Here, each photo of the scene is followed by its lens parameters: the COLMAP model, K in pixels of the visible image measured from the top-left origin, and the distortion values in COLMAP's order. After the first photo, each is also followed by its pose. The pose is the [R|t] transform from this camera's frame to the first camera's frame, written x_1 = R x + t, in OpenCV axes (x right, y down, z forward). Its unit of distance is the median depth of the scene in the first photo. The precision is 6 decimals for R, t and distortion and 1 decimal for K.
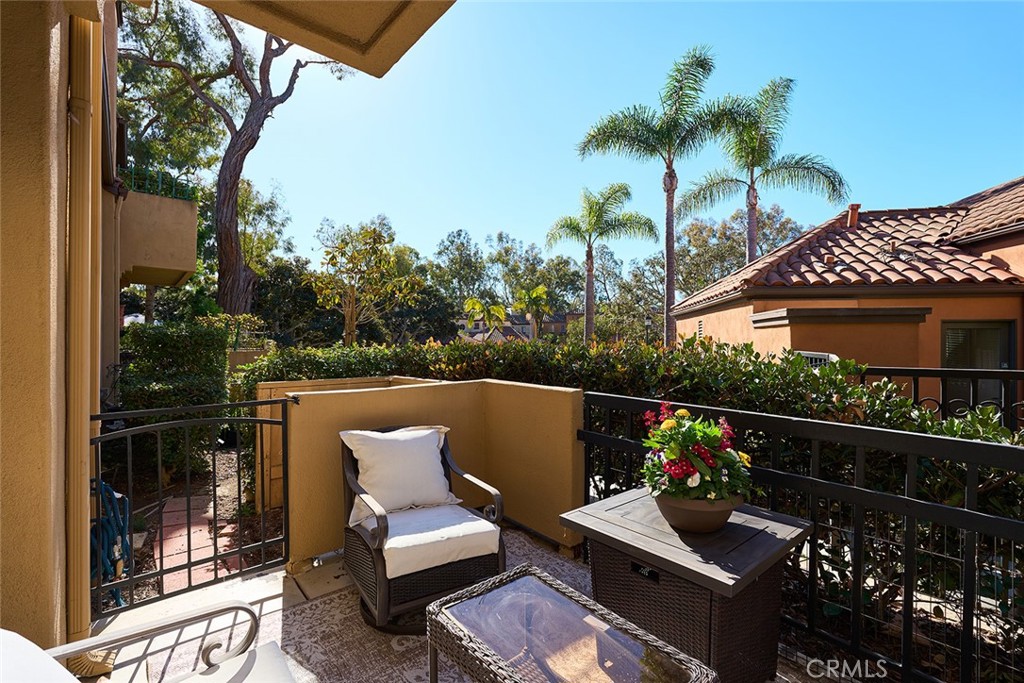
lens RADIAL K [[455.1, 0, 526.1], [0, 455.1, 342.5], [0, 0, 1]] dist [-0.001078, 0.000341]
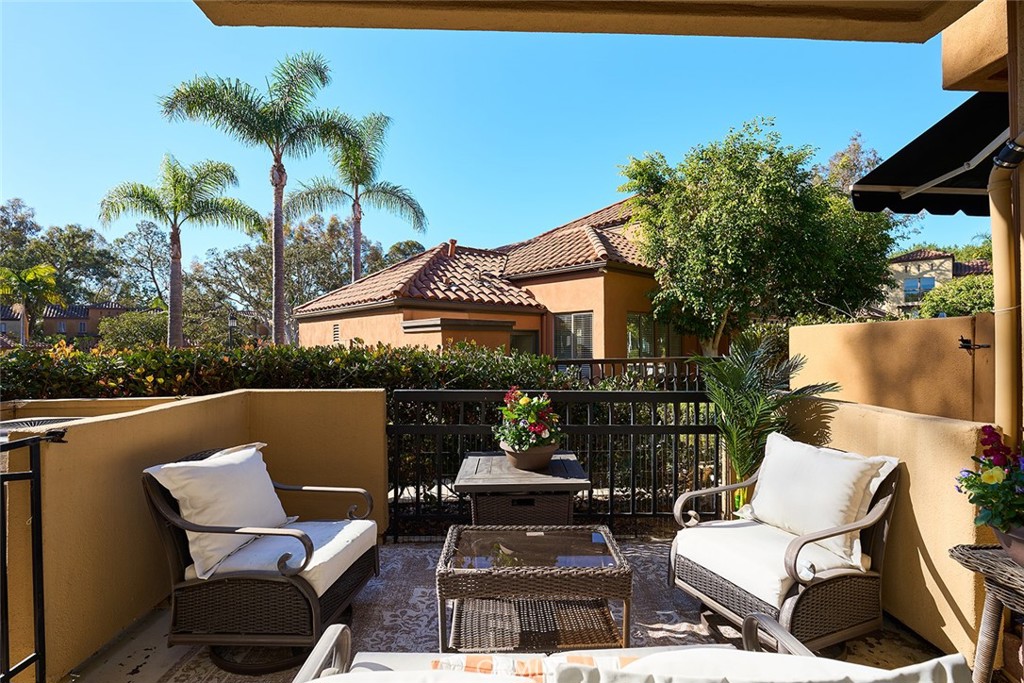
lens RADIAL K [[455.1, 0, 526.1], [0, 455.1, 342.5], [0, 0, 1]] dist [-0.001078, 0.000341]
pose [[0.622898, -0.002655, 0.782298, -0.106692], [0.007415, 0.999969, -0.002510, -0.000722], [-0.782268, 0.007365, 0.622899, 0.009419]]
